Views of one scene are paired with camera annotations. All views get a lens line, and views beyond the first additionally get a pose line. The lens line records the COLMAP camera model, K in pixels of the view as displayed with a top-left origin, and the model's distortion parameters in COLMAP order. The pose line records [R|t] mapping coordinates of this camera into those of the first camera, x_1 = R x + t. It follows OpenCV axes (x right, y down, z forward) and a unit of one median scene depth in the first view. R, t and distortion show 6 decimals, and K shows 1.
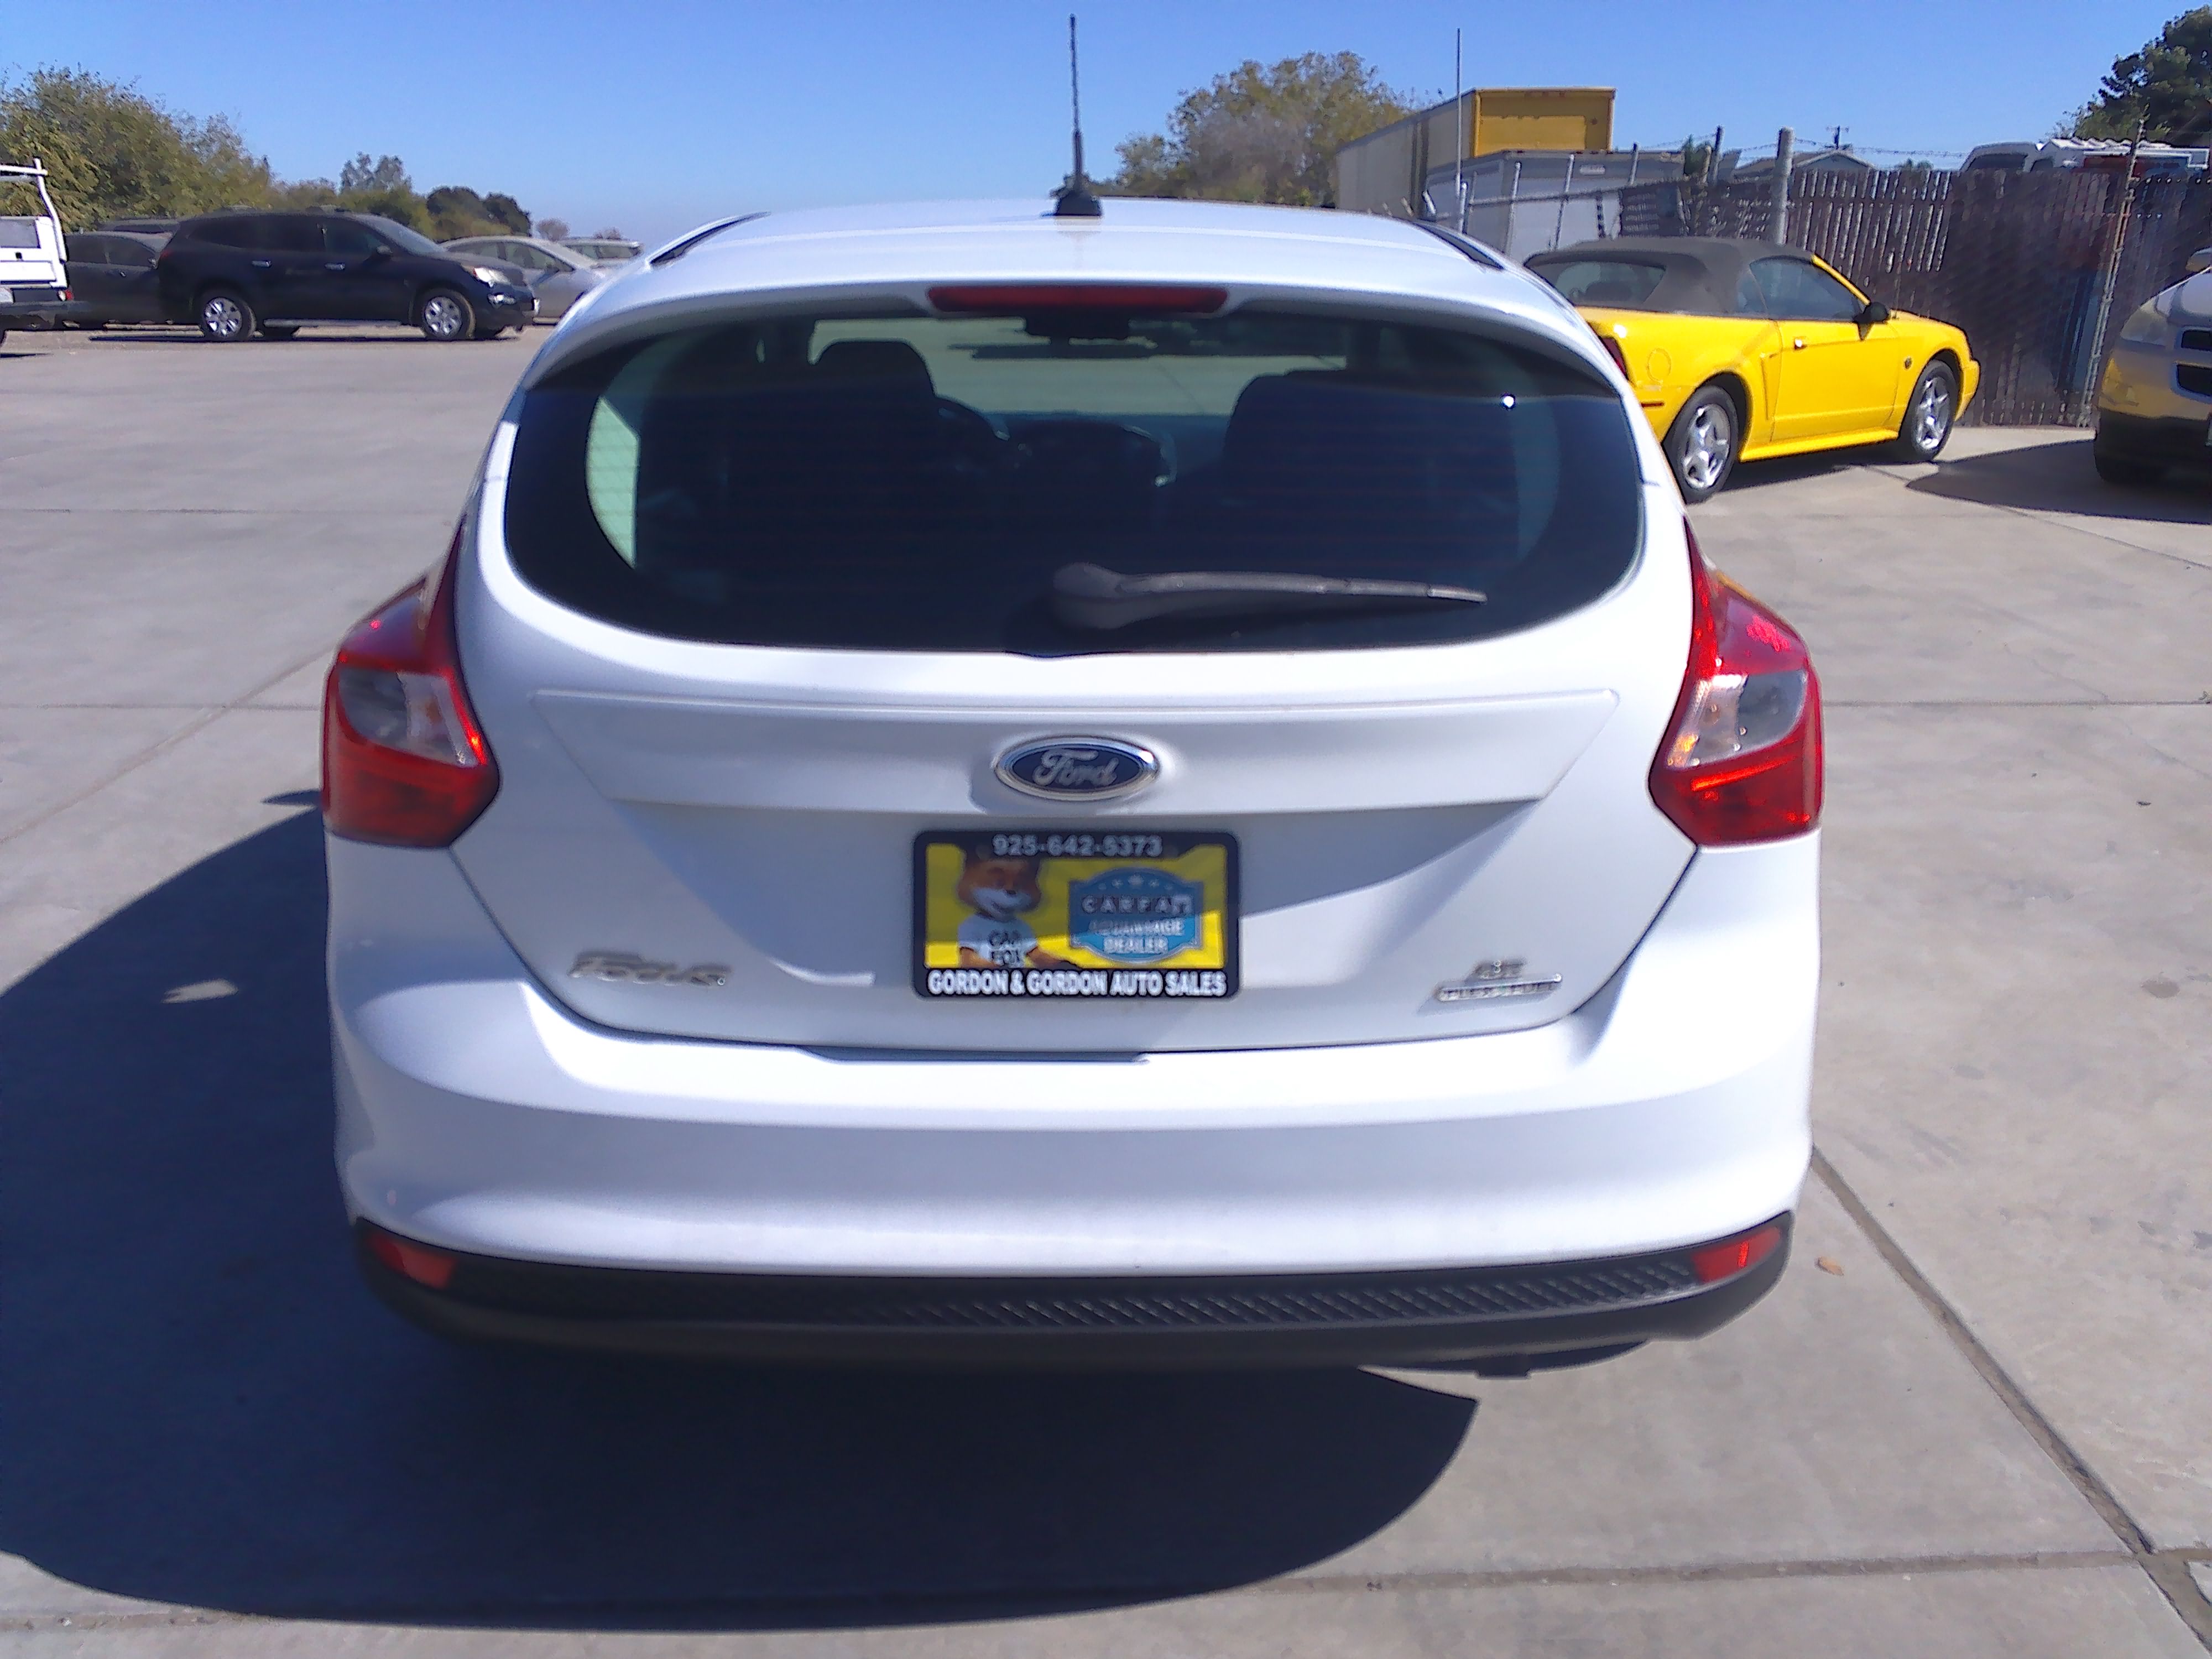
lens RADIAL K [[1752.4, 0, 1113.8], [0, 1752.4, 826.5], [0, 0, 1]] dist [0.035841, -0.039901]
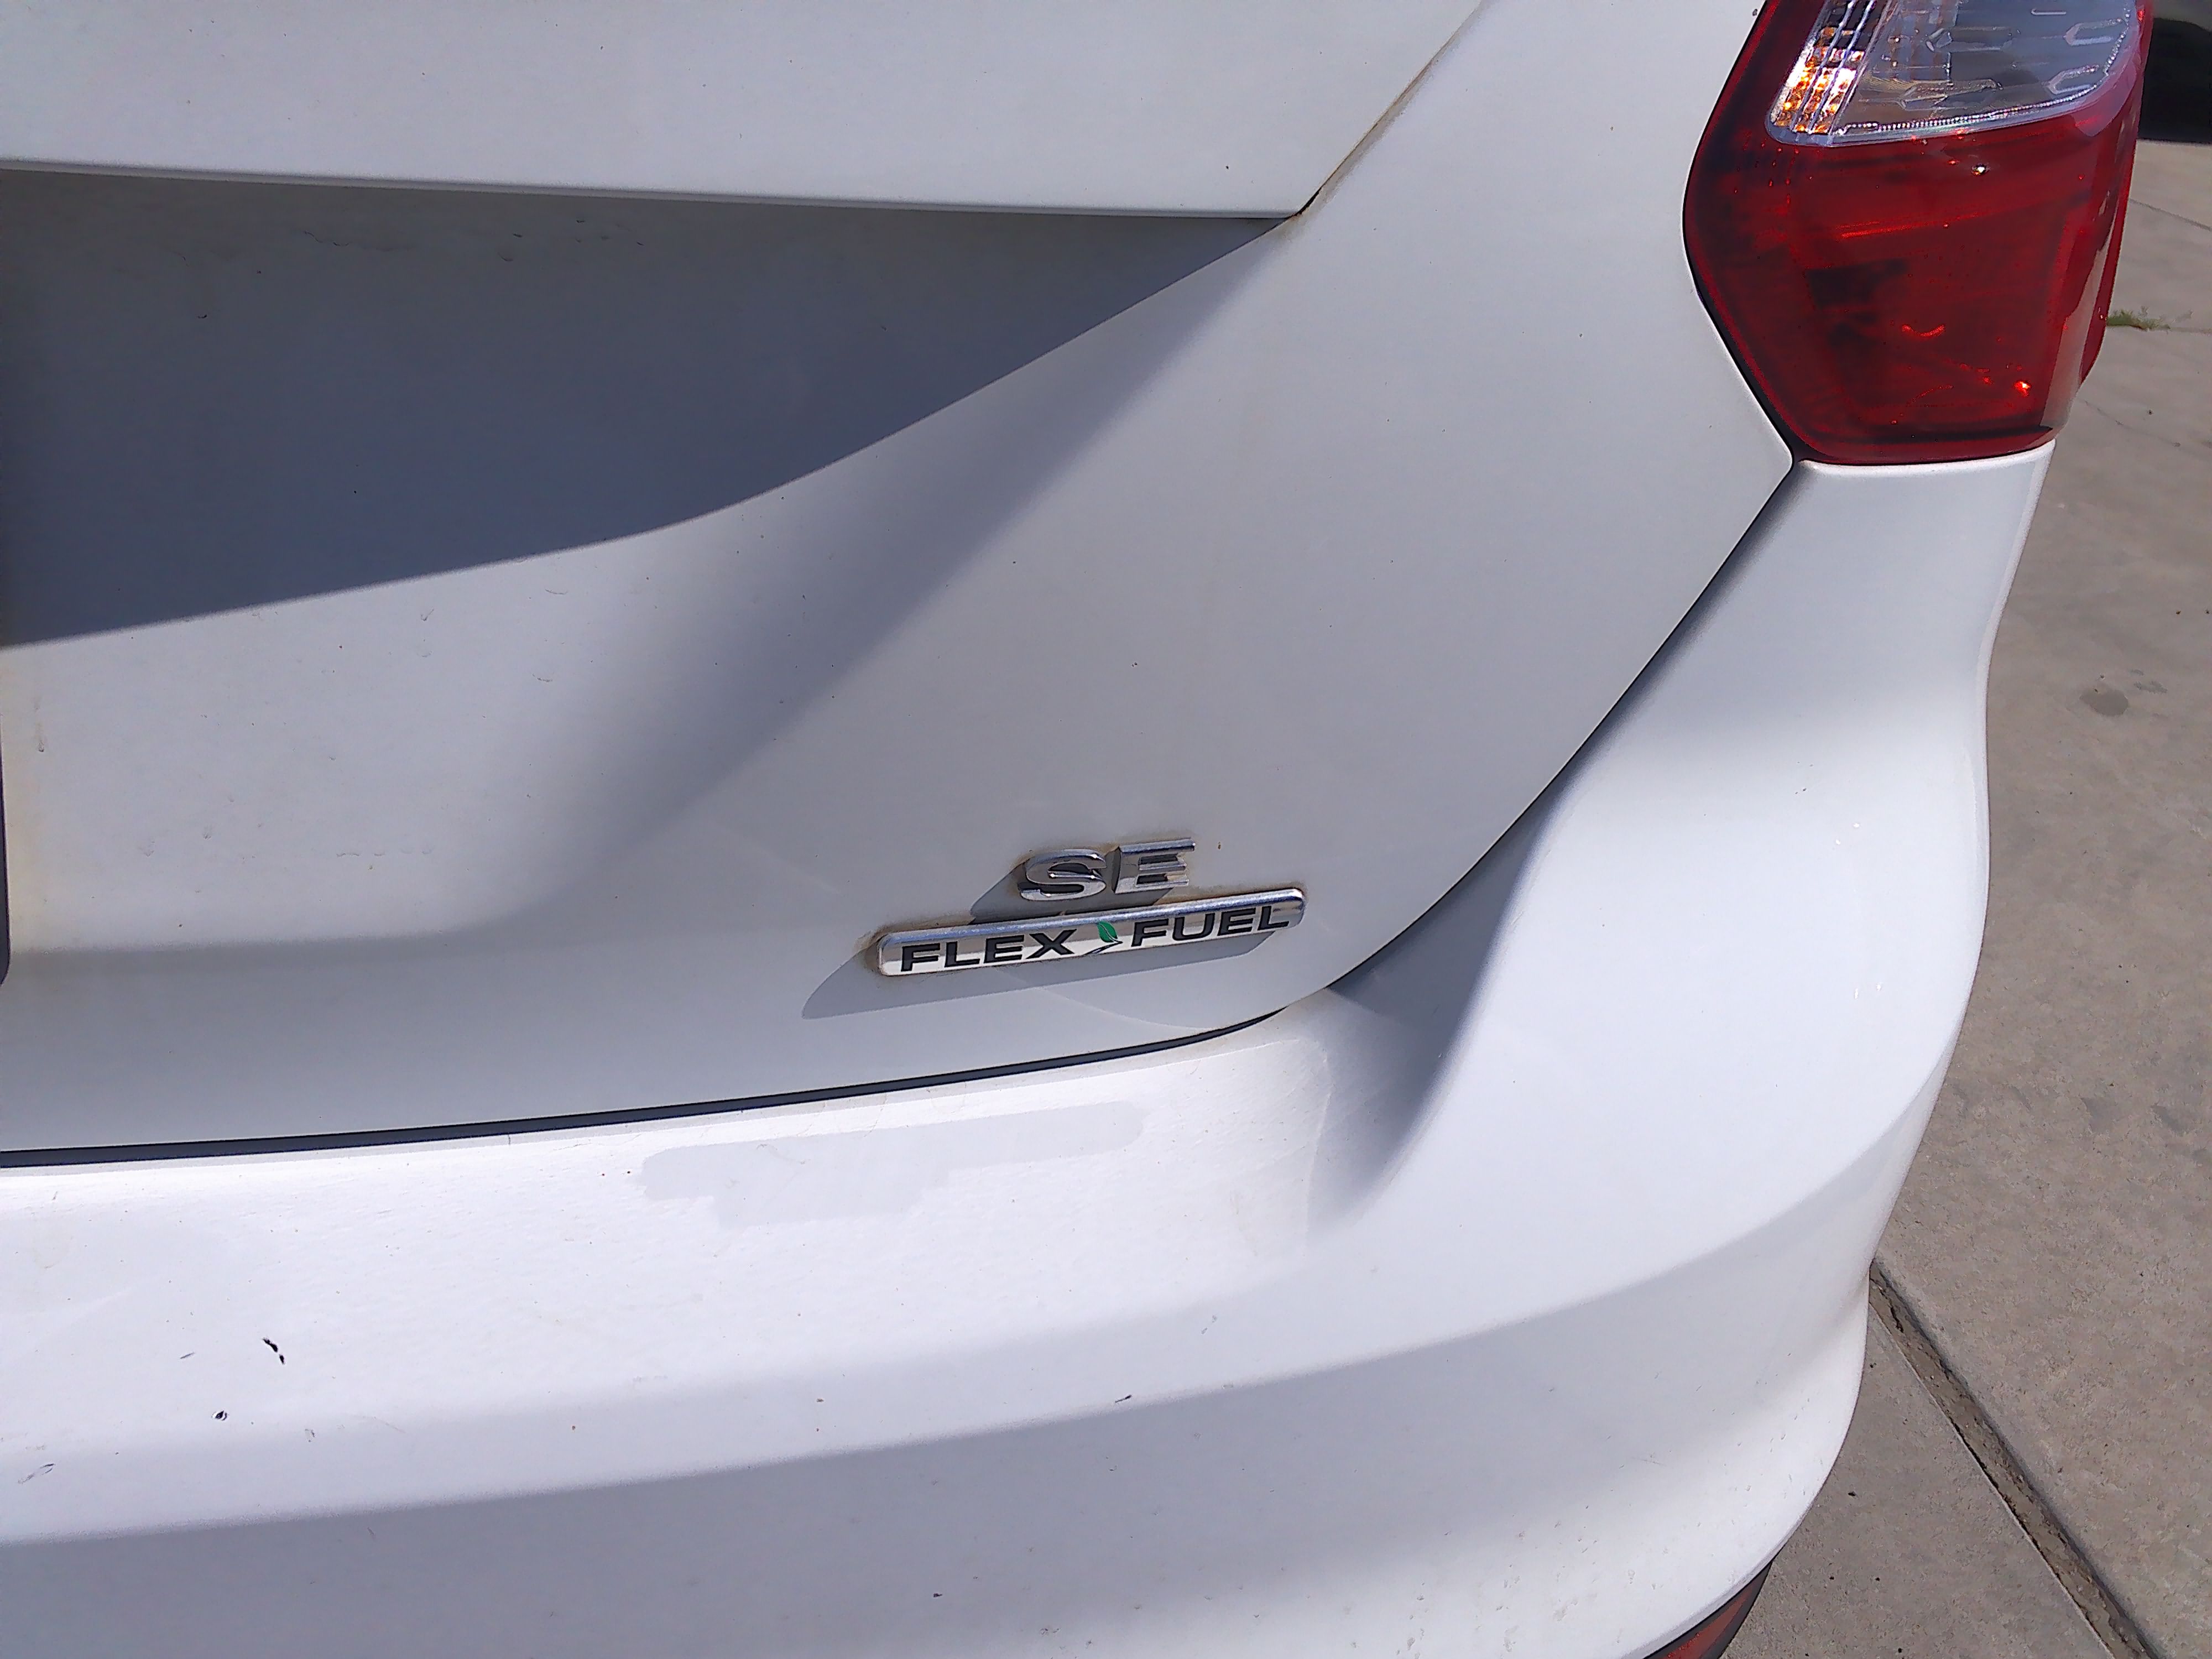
lens RADIAL K [[1752.4, 0, 1087.2], [0, 1752.4, 826.5], [0, 0, 1]] dist [0.035841, -0.039901]
pose [[0.990308, 0.023260, 0.136925, 0.180364], [-0.053010, 0.974542, 0.217850, 0.013702], [-0.128372, -0.222997, 0.966330, 0.735220]]
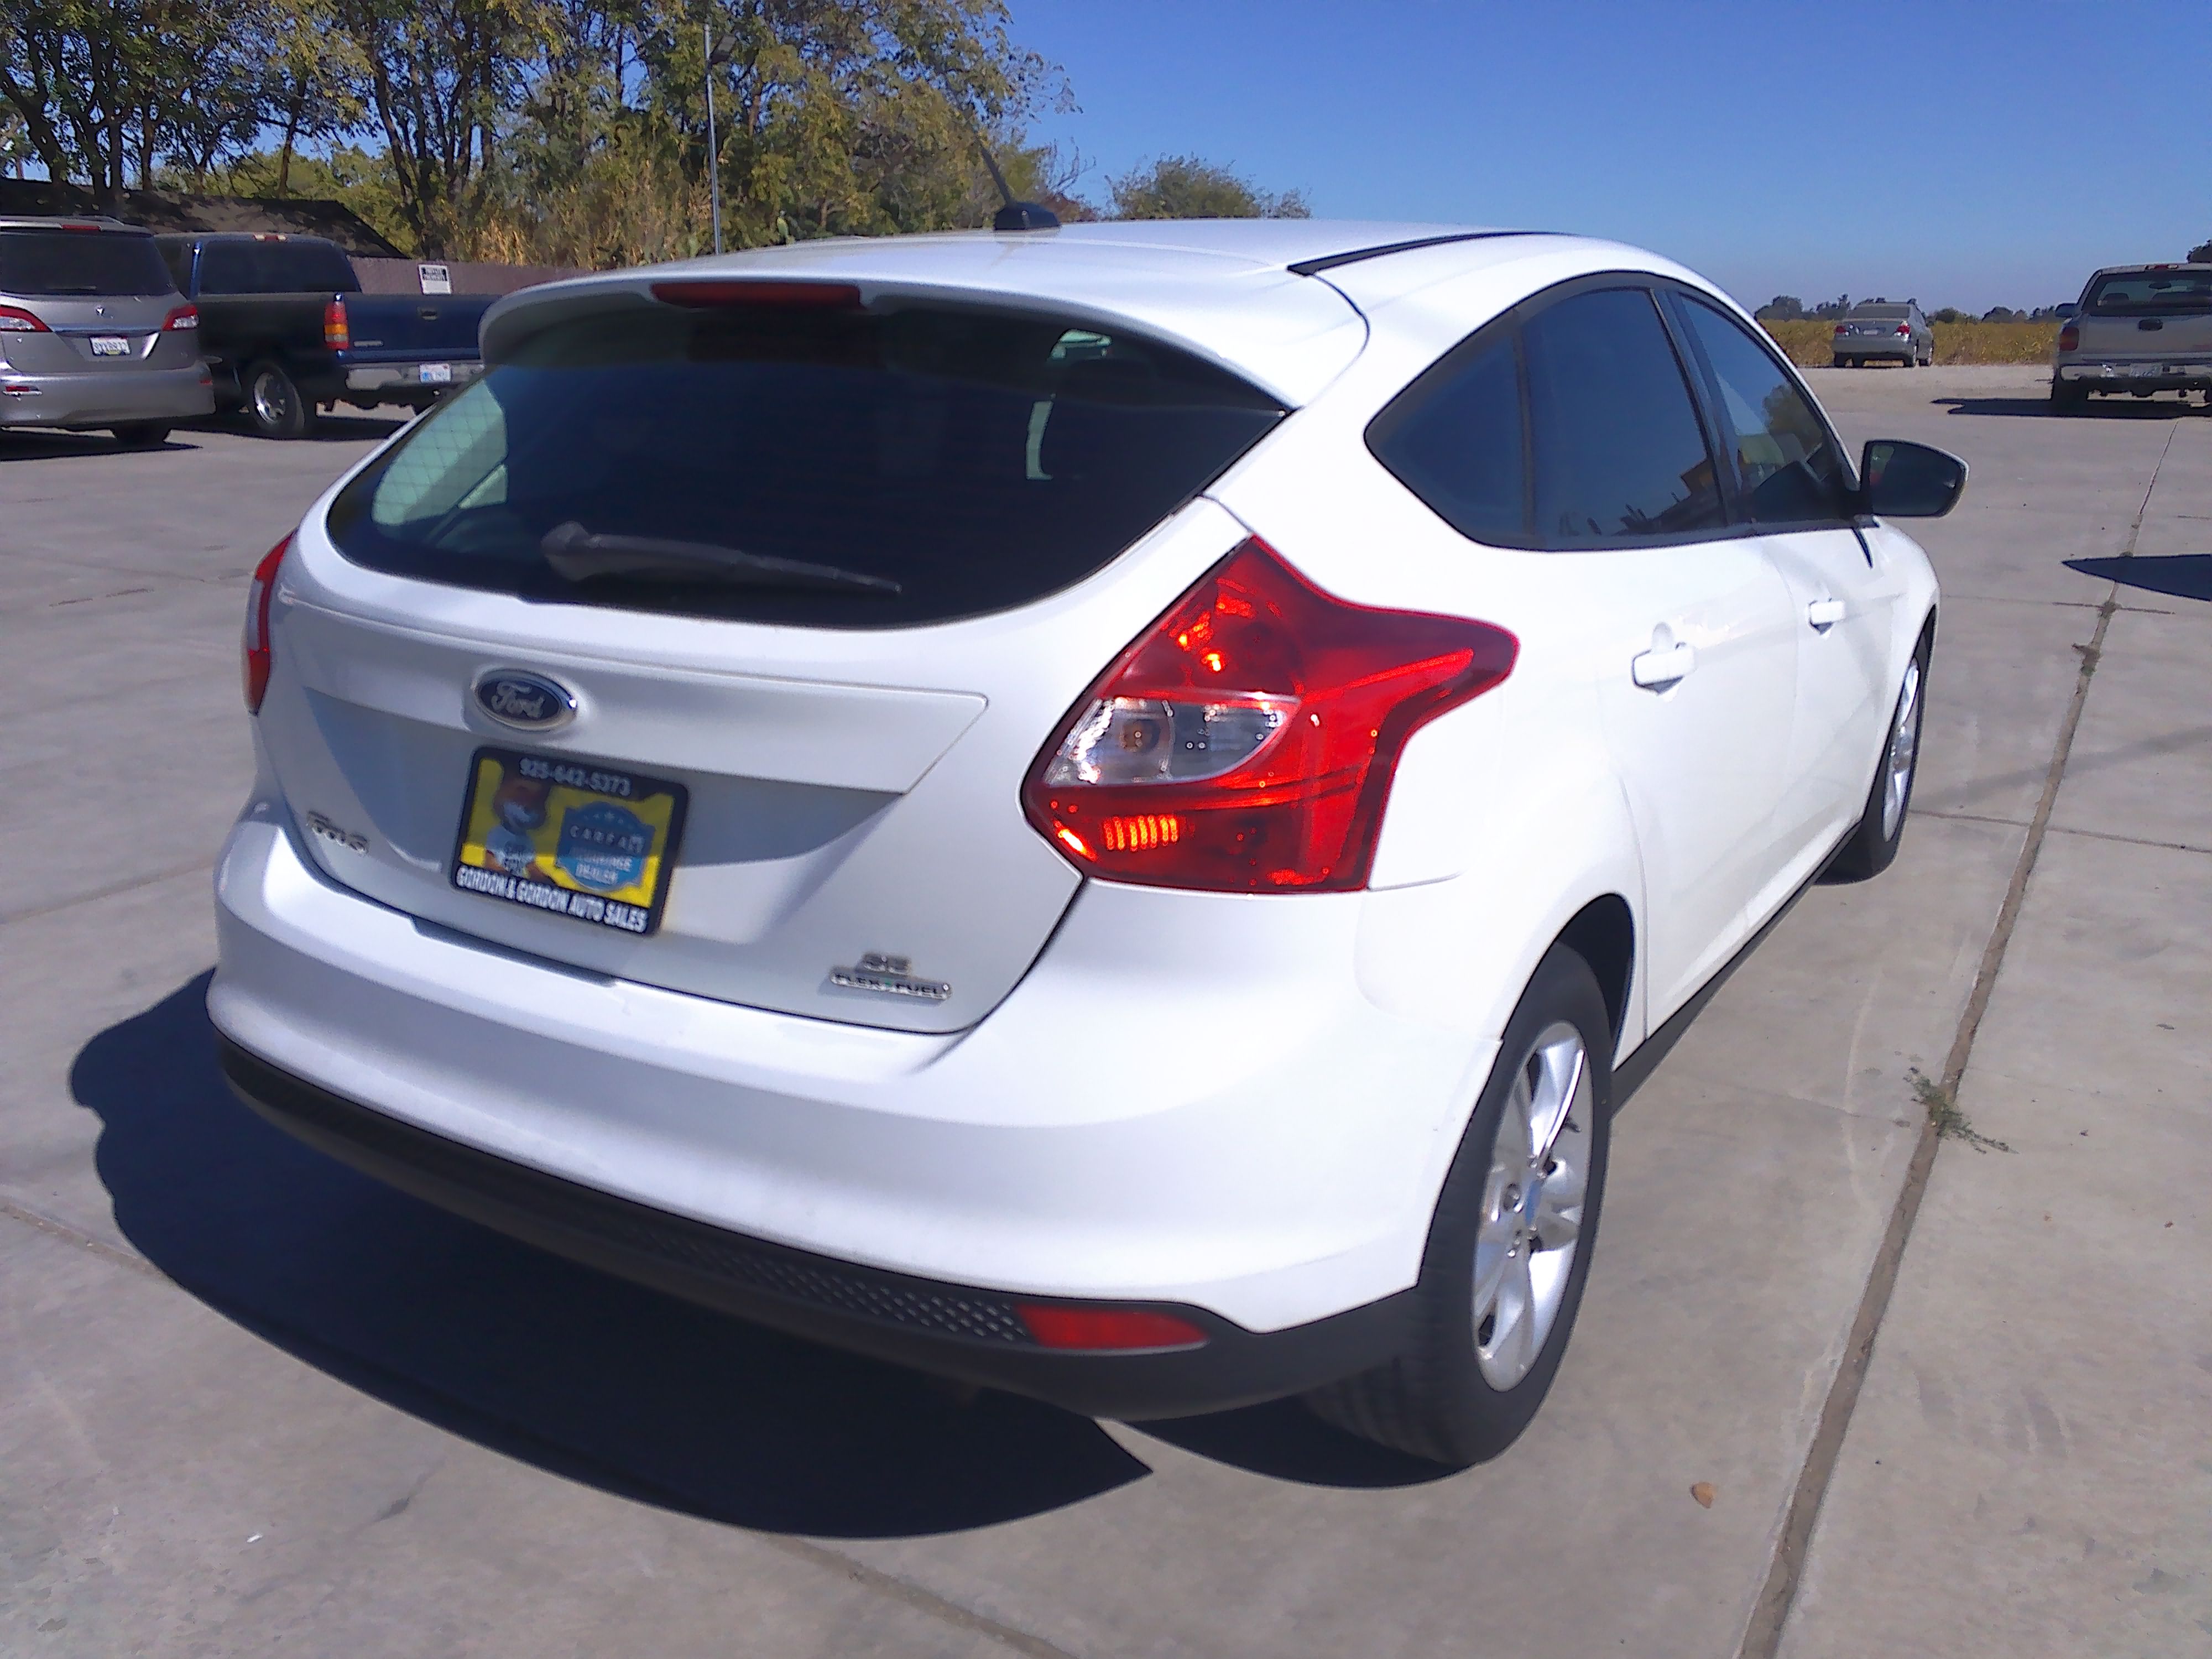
lens RADIAL K [[1752.4, 0, 1097.7], [0, 1752.4, 829.7], [0, 0, 1]] dist [0.035841, -0.039901]
pose [[0.844845, 0.152549, -0.512801, 0.818088], [-0.167636, 0.985702, 0.017046, -0.030088], [0.508069, 0.071562, 0.858338, 0.208667]]
